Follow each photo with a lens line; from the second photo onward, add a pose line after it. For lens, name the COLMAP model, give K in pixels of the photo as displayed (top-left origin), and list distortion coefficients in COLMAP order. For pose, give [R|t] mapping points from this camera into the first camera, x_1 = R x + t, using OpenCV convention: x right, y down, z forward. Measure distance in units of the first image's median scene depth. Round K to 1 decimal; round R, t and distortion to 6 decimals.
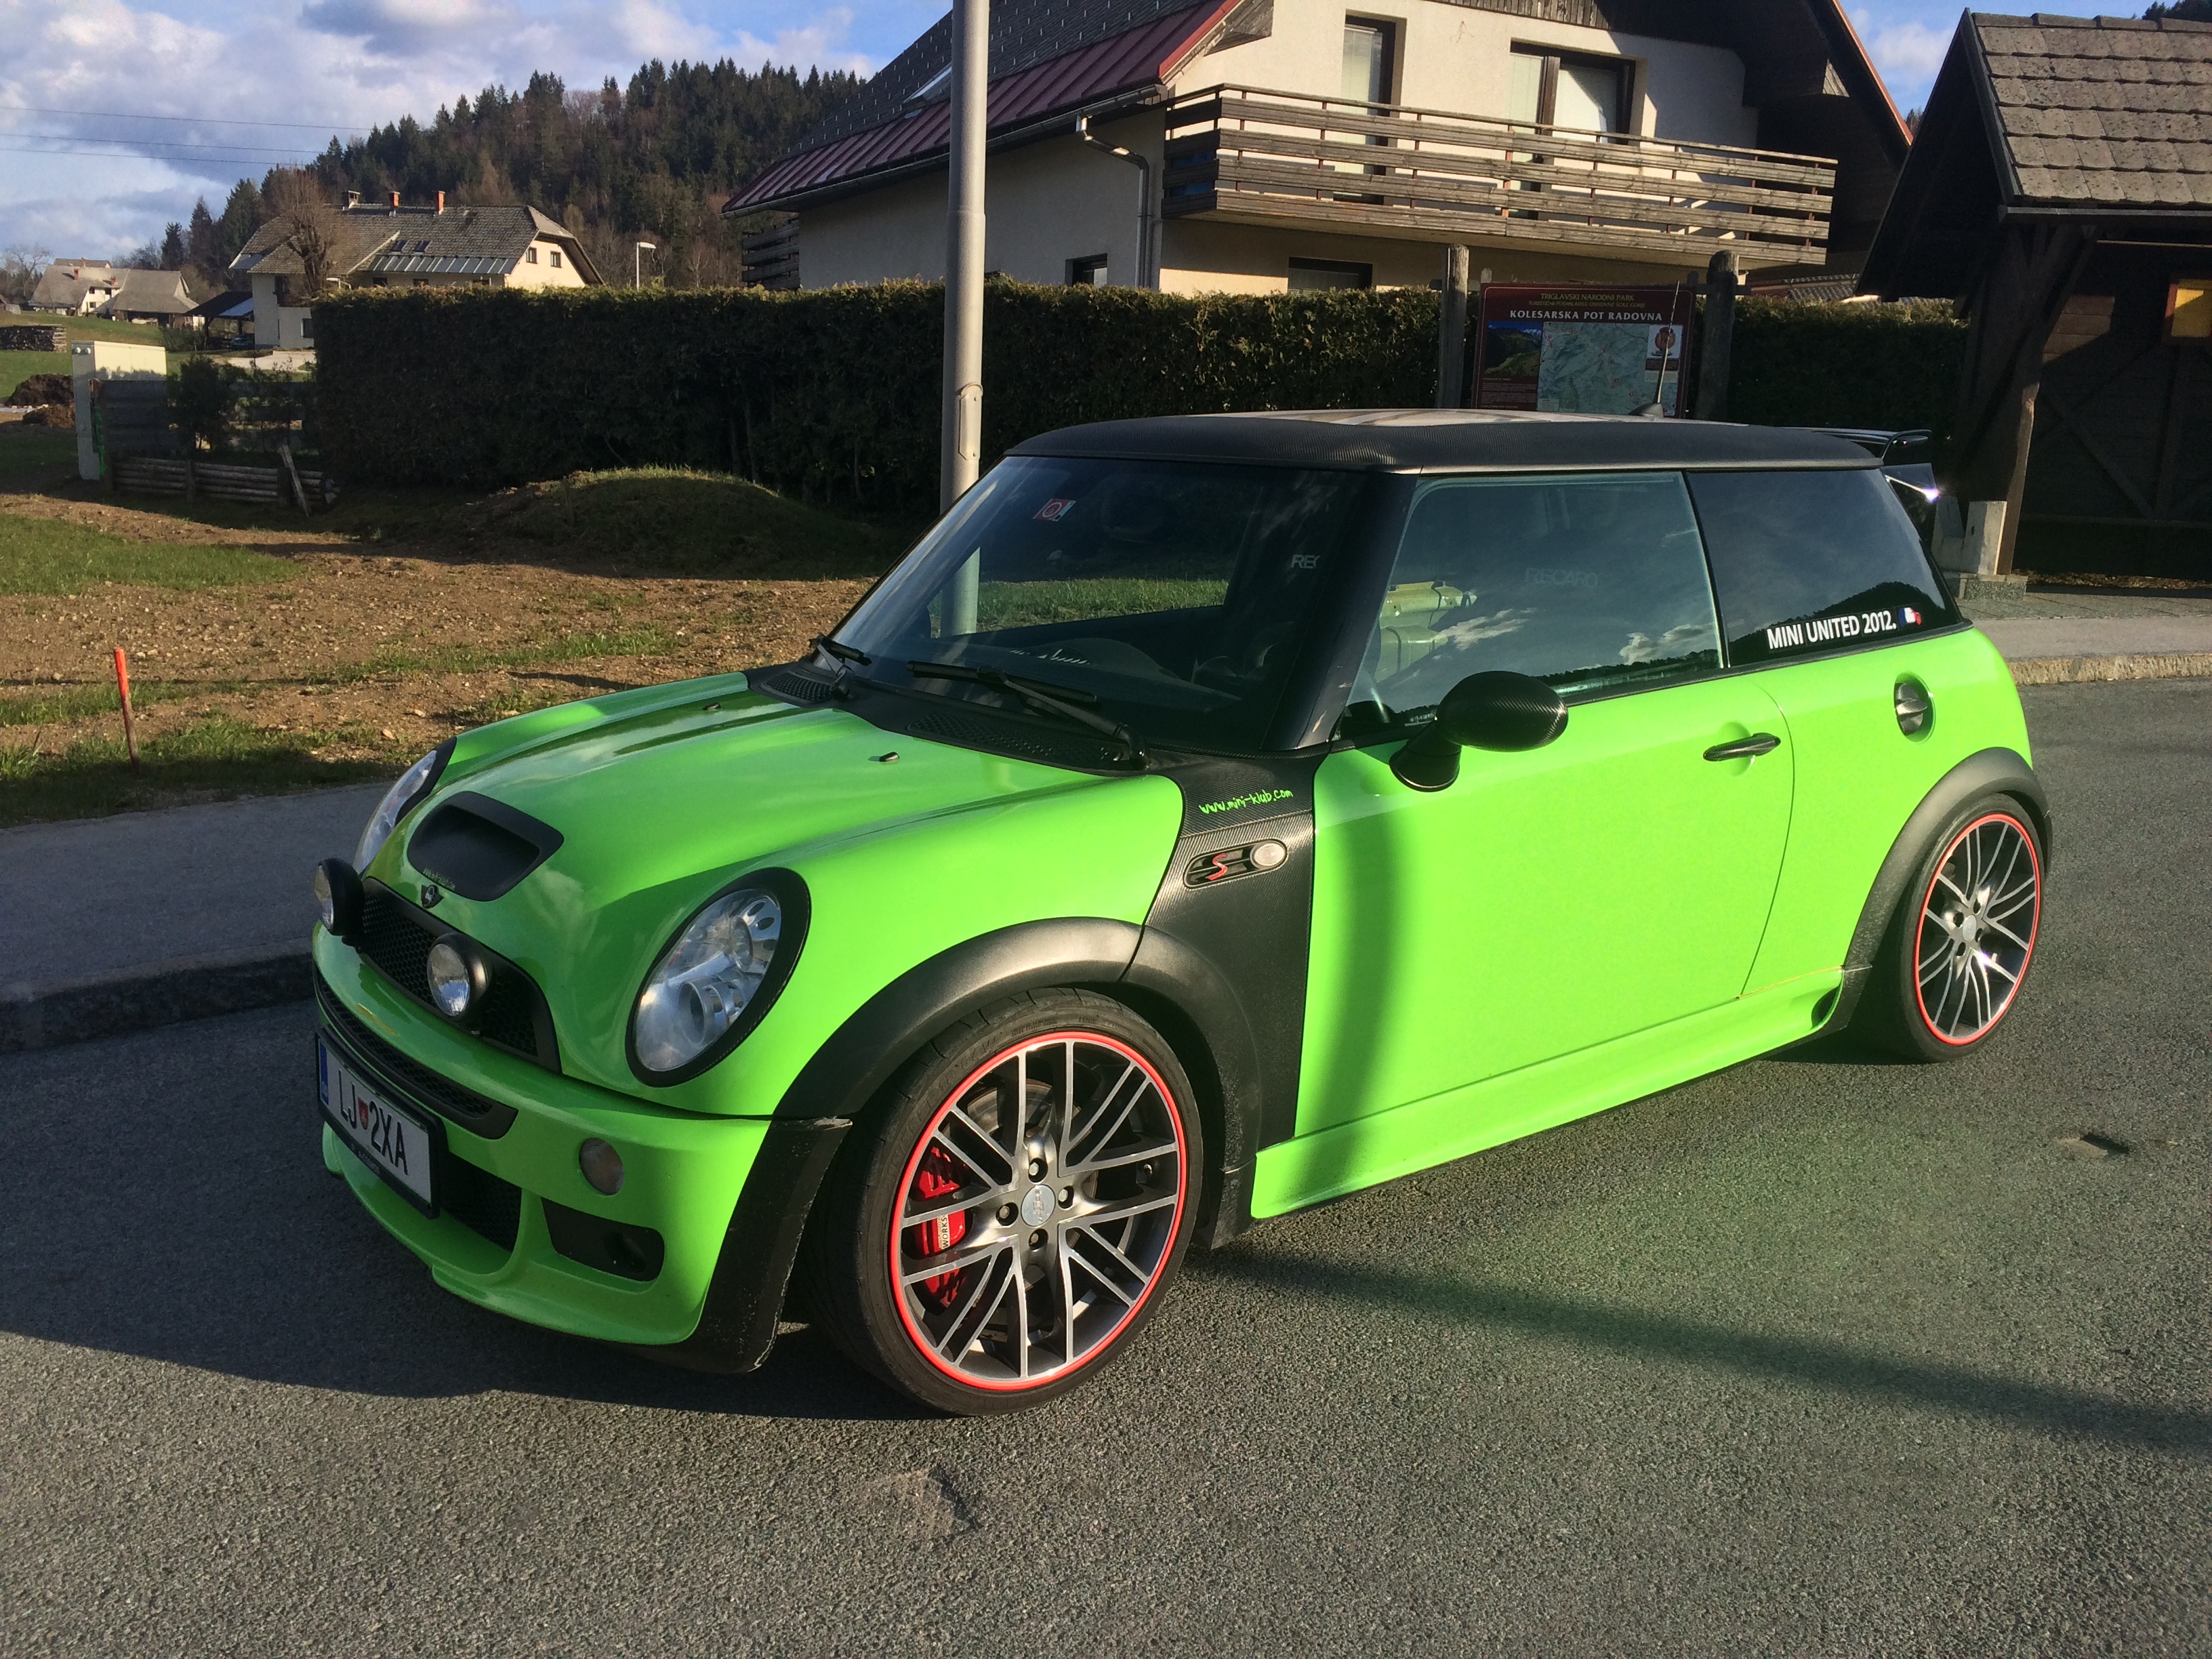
lens RADIAL K [[1891.7, 0, 1096.2], [0, 1891.7, 841.6], [0, 0, 1]] dist [0.081644, -0.104165]
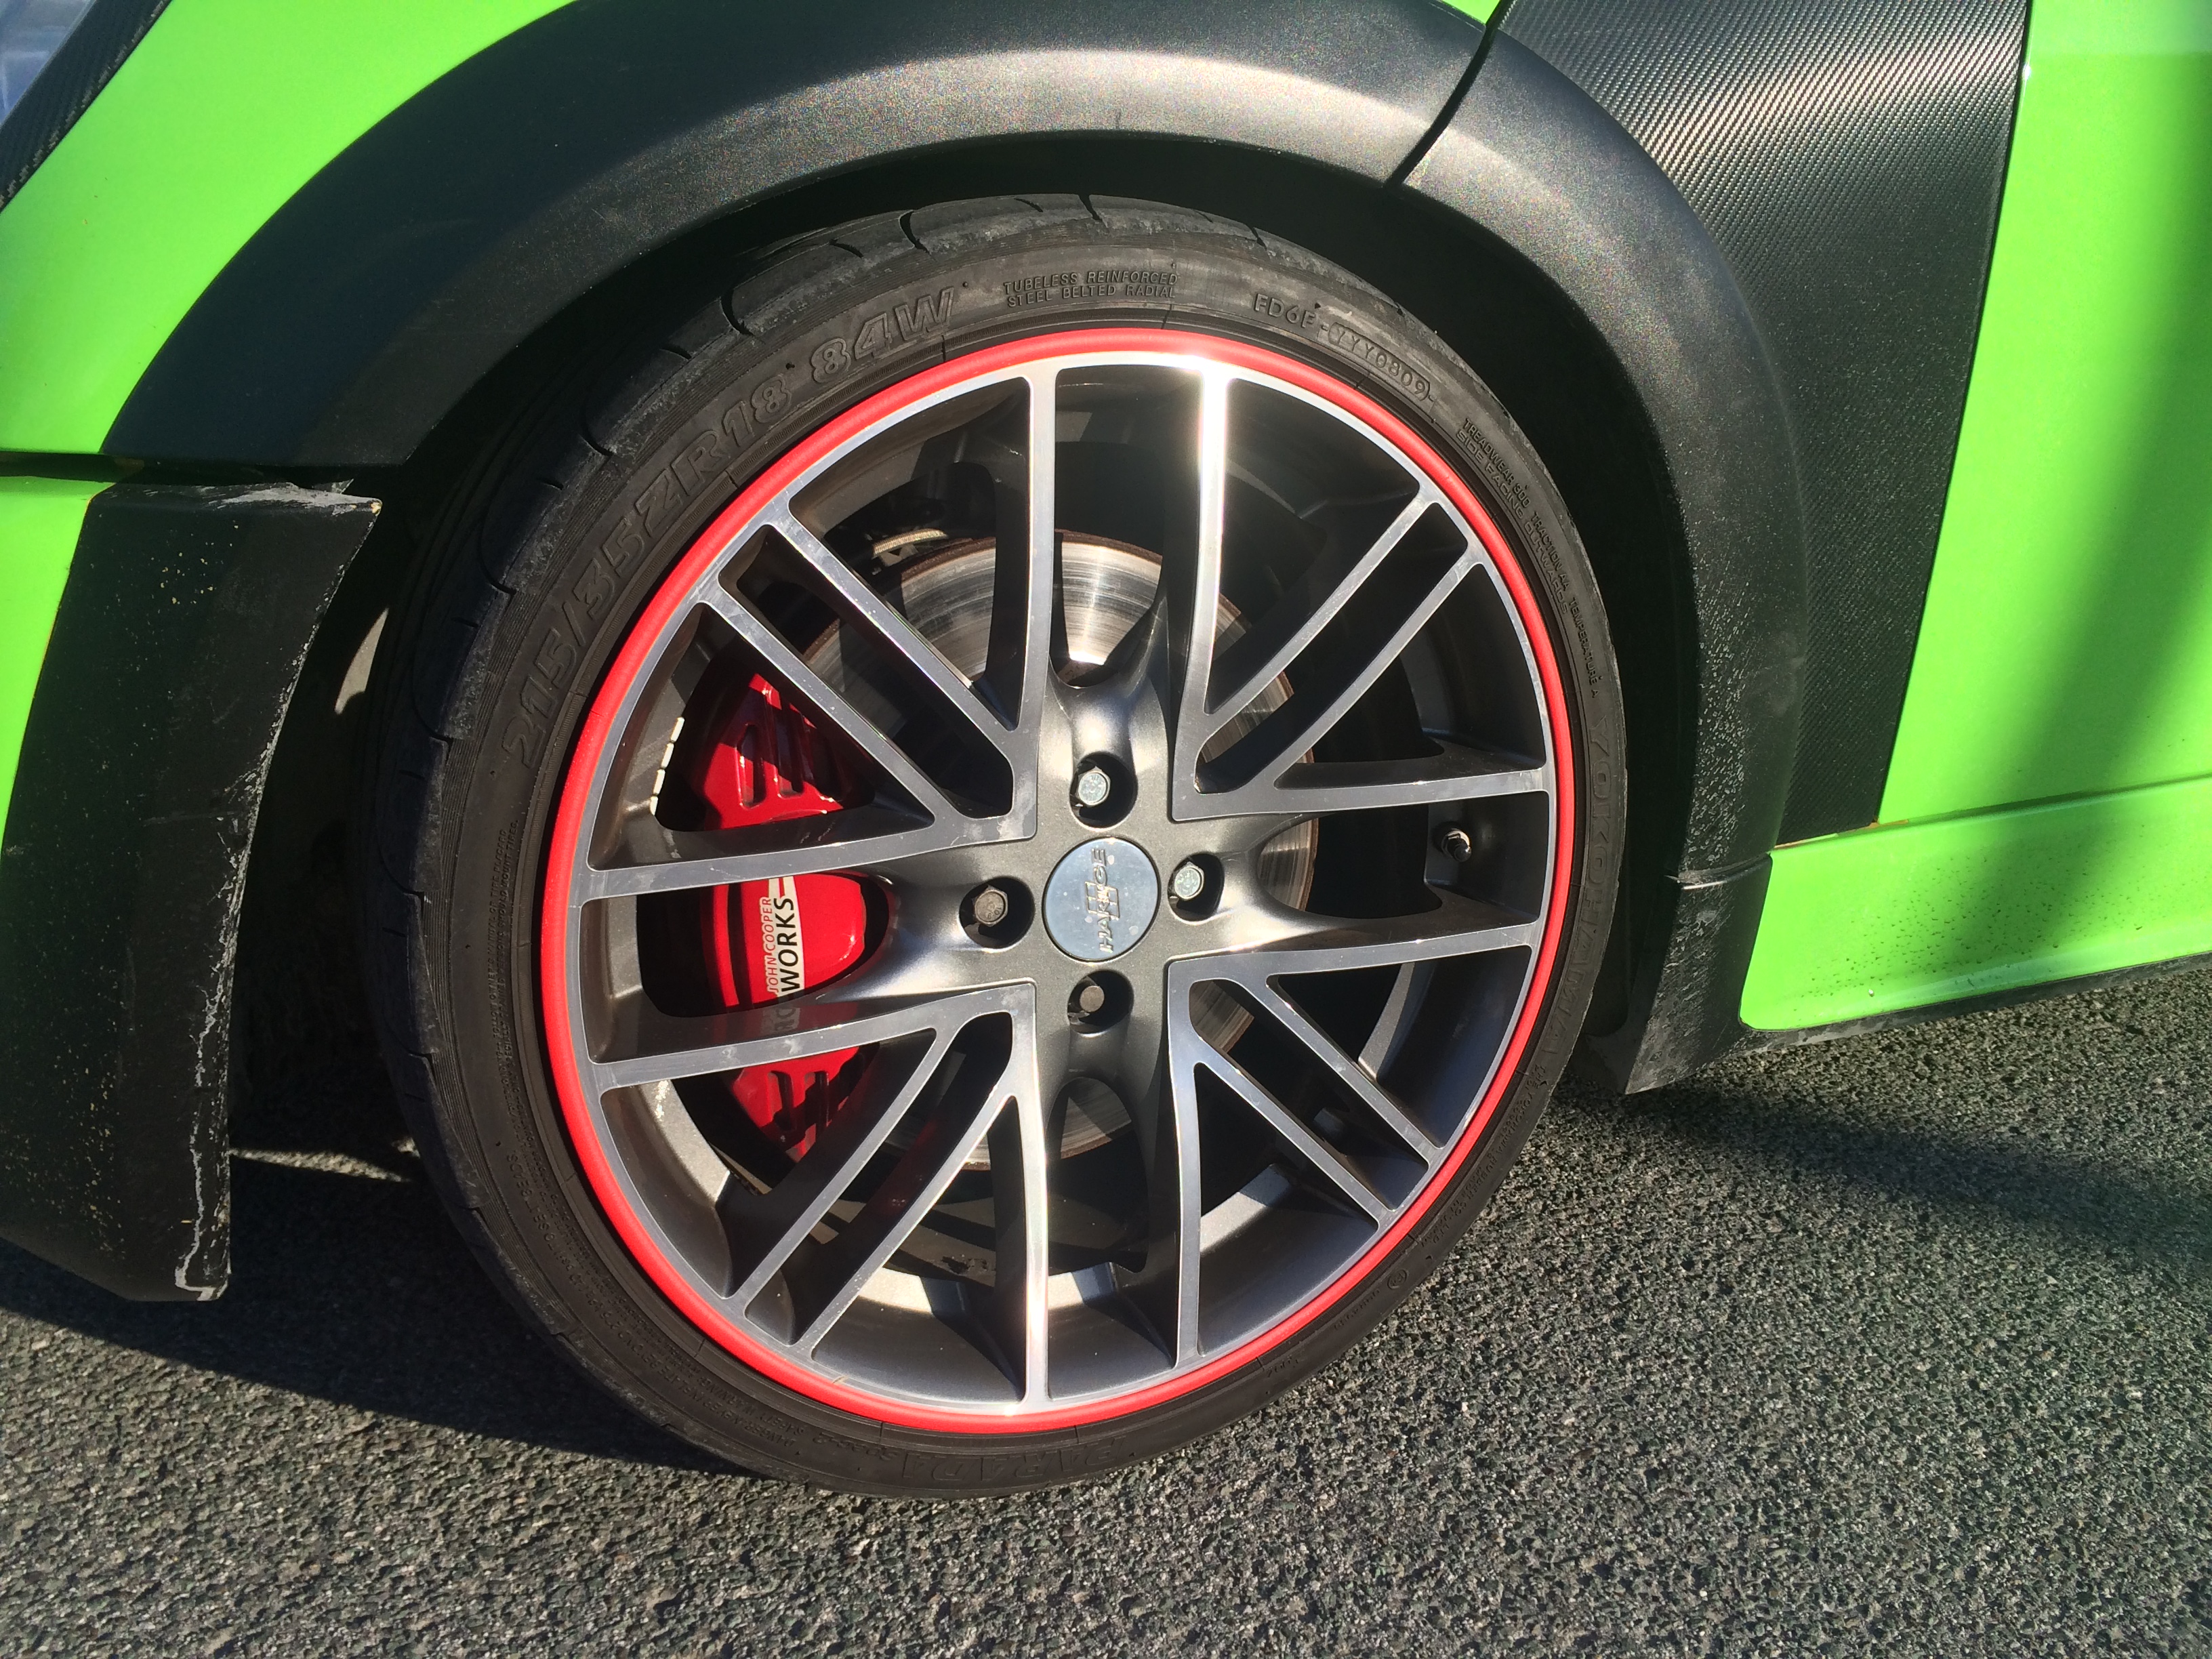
lens RADIAL K [[1911.3, 0, 1097.8], [0, 1911.3, 844.3], [0, 0, 1]] dist [0.090574, -0.131312]
pose [[0.979213, 0.067981, -0.191104, 0.020429], [-0.053566, 0.995386, 0.079612, 0.102487], [0.195634, -0.067721, 0.978336, 0.444204]]
